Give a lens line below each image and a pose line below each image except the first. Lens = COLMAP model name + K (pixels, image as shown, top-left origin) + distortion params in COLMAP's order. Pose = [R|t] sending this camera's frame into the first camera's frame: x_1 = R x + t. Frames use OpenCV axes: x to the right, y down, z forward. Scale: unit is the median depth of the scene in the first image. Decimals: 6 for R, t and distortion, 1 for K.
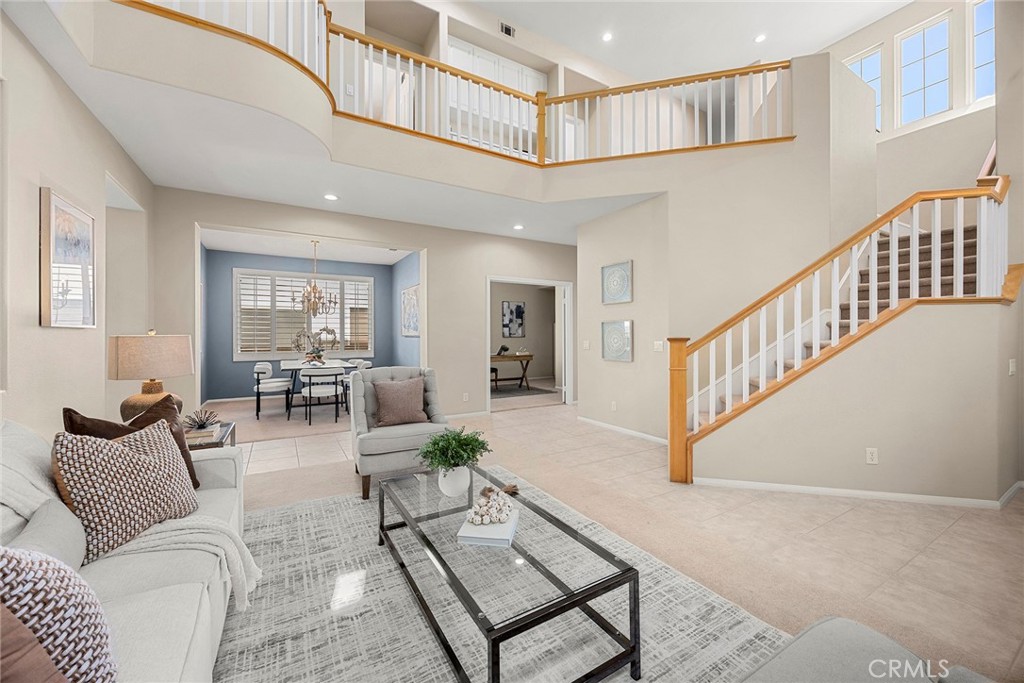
lens RADIAL K [[393.3, 0, 513.0], [0, 393.3, 339.4], [0, 0, 1]] dist [-0.000896, 0.000146]
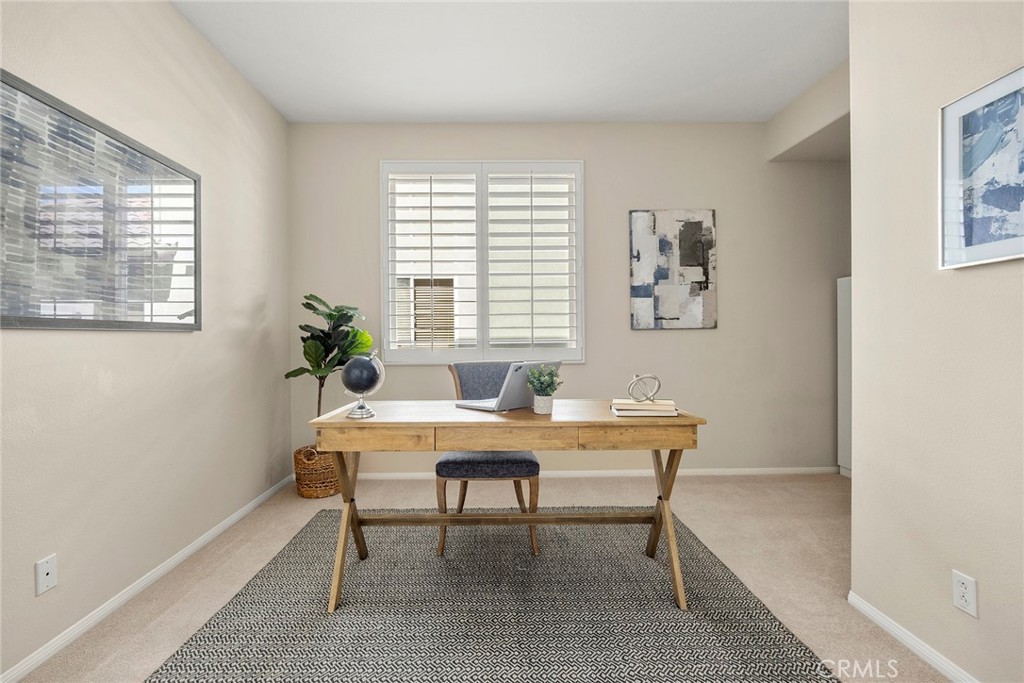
lens RADIAL K [[470.2, 0, 511.9], [0, 470.2, 340.5], [0, 0, 1]] dist [-0.000677, -0.000021]
pose [[0.877322, -0.002053, -0.479898, 0.065853], [0.001964, 0.999998, -0.000688, 0.002573], [0.479898, -0.000338, 0.877324, 0.636755]]
